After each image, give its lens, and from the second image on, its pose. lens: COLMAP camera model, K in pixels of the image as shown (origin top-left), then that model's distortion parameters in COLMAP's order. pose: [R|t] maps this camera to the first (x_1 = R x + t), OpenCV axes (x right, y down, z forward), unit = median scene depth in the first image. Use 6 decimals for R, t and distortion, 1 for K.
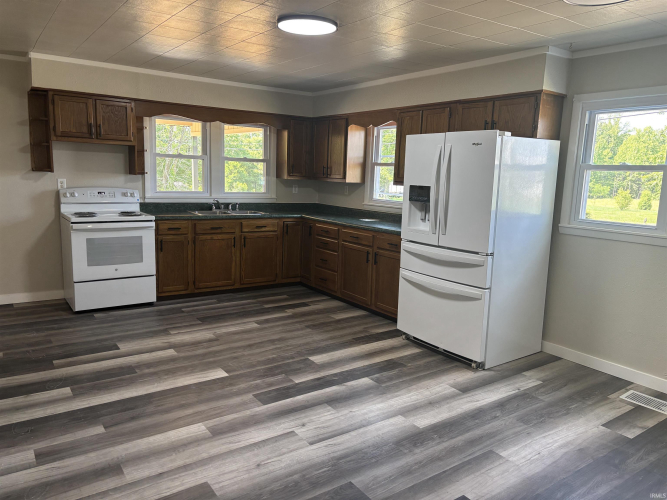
lens RADIAL K [[506.5, 0, 333.0], [0, 506.5, 250.5], [0, 0, 1]] dist [0.027181, -0.010517]
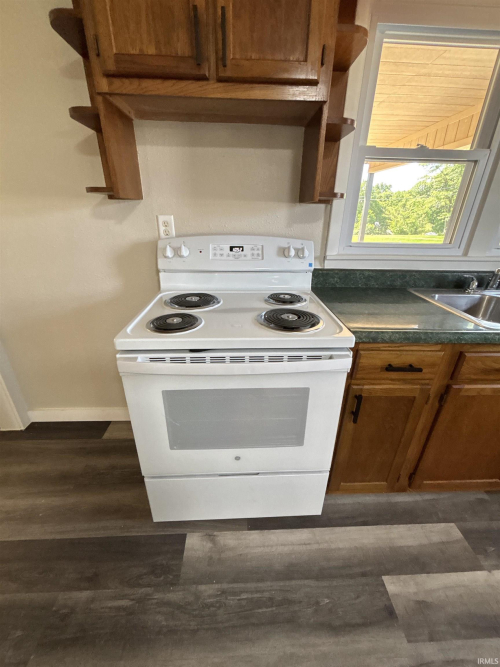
lens RADIAL K [[270.5, 0, 251.8], [0, 270.5, 338.7], [0, 0, 1]] dist [0.001638, -0.000629]
pose [[0.847584, 0.197976, -0.492348, -0.306998], [-0.067797, 0.960597, 0.269549, -0.101126], [0.526312, -0.195086, 0.827609, 0.788230]]
